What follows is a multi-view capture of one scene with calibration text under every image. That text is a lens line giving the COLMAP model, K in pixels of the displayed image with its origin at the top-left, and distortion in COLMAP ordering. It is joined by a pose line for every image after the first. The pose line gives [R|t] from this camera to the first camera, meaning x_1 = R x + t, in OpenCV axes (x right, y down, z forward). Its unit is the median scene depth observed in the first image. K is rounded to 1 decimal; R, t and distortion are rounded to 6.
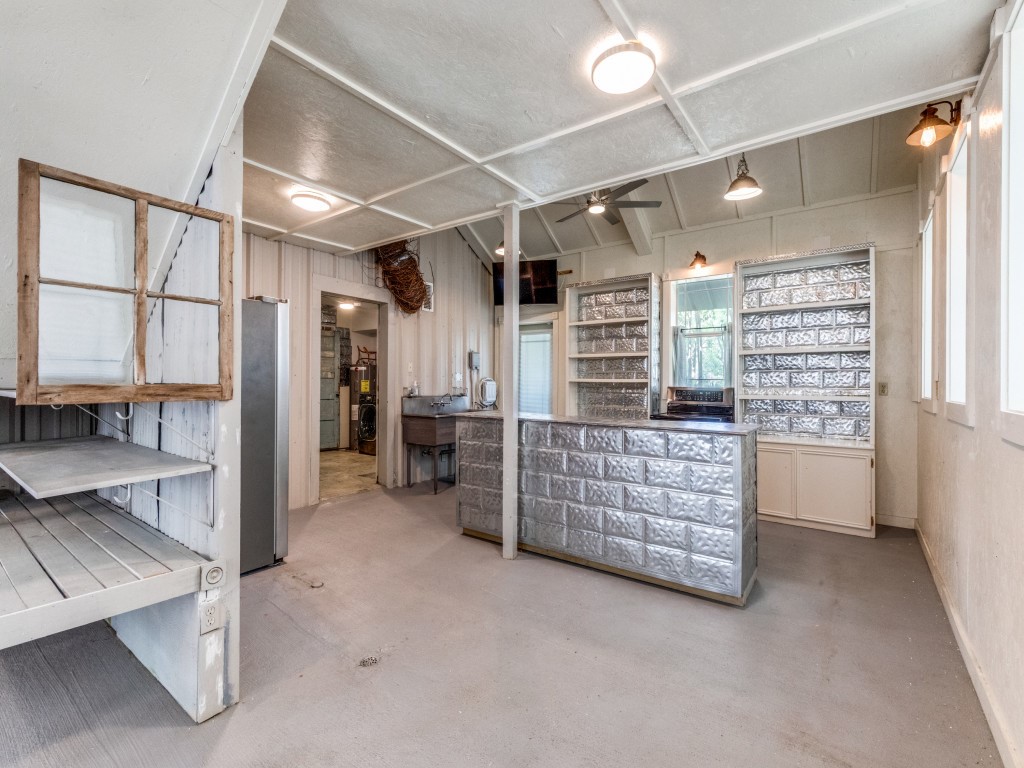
lens RADIAL K [[462.0, 0, 510.0], [0, 462.0, 377.4], [0, 0, 1]] dist [0.000433, -0.000206]
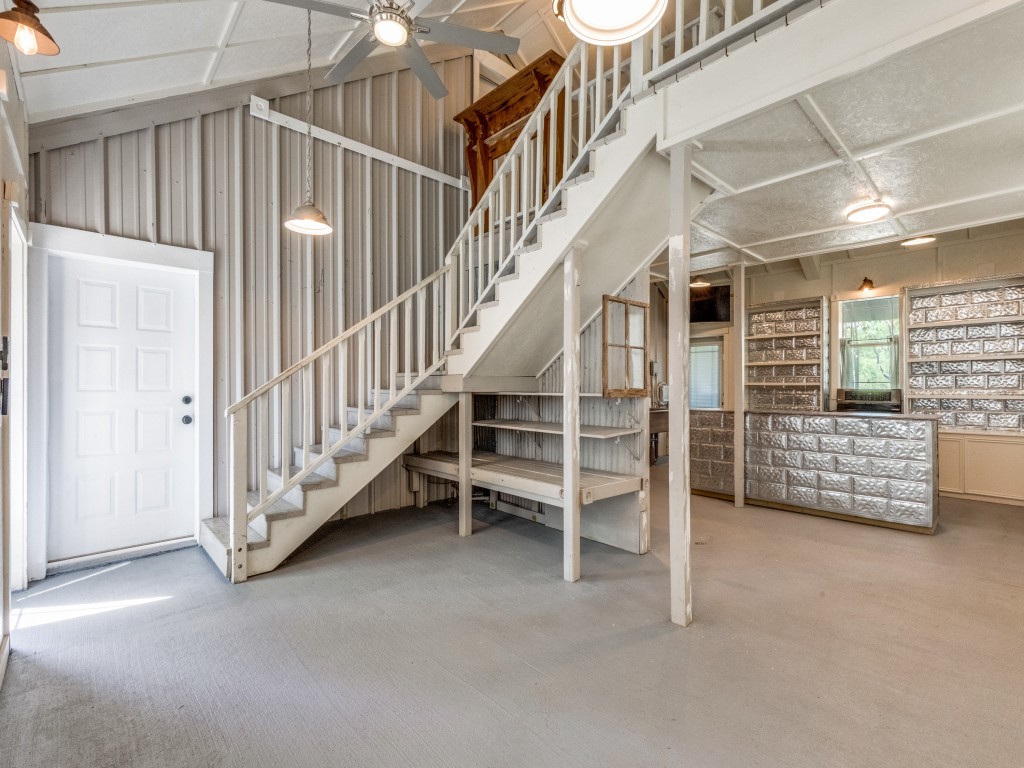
lens RADIAL K [[468.3, 0, 512.0], [0, 468.3, 384.0], [0, 0, 1]] dist [-0.000145, 0.000655]
pose [[0.983730, -0.009081, -0.179423, -0.317391], [0.010481, 0.999922, 0.006856, -0.010650], [0.179347, -0.008625, 0.983748, -0.416754]]
